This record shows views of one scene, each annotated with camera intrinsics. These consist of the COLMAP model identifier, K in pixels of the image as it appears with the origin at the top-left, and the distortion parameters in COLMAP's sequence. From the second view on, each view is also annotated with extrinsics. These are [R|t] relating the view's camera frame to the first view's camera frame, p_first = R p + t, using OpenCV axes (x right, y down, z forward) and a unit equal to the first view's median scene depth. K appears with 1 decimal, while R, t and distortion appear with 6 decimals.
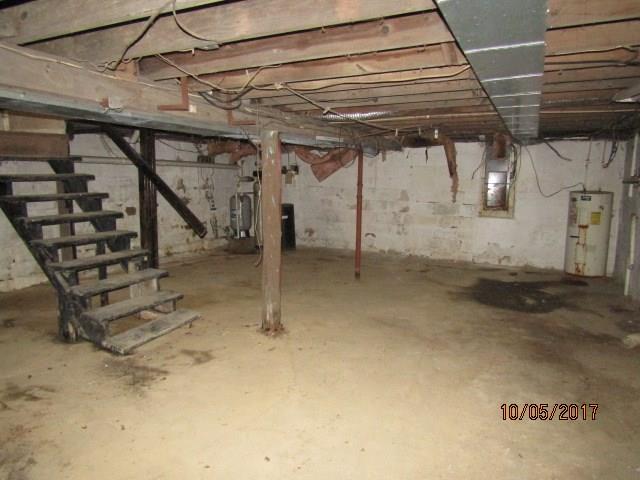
lens RADIAL K [[458.6, 0, 328.9], [0, 458.6, 236.1], [0, 0, 1]] dist [-0.003717, -0.001357]
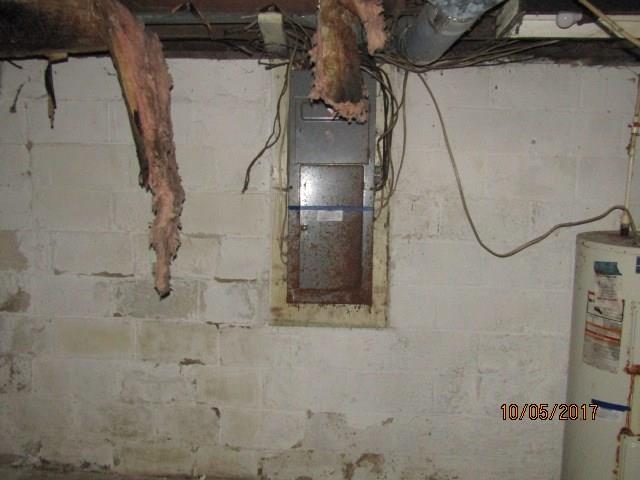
lens RADIAL K [[683.5, 0, 320.0], [0, 683.5, 240.0], [0, 0, 1]] dist [-0.015635, -0.012511]
pose [[0.931009, -0.034039, 0.363405, 0.206906], [0.044597, 0.998791, -0.020697, -0.085260], [-0.362261, 0.035476, 0.931401, 0.608077]]
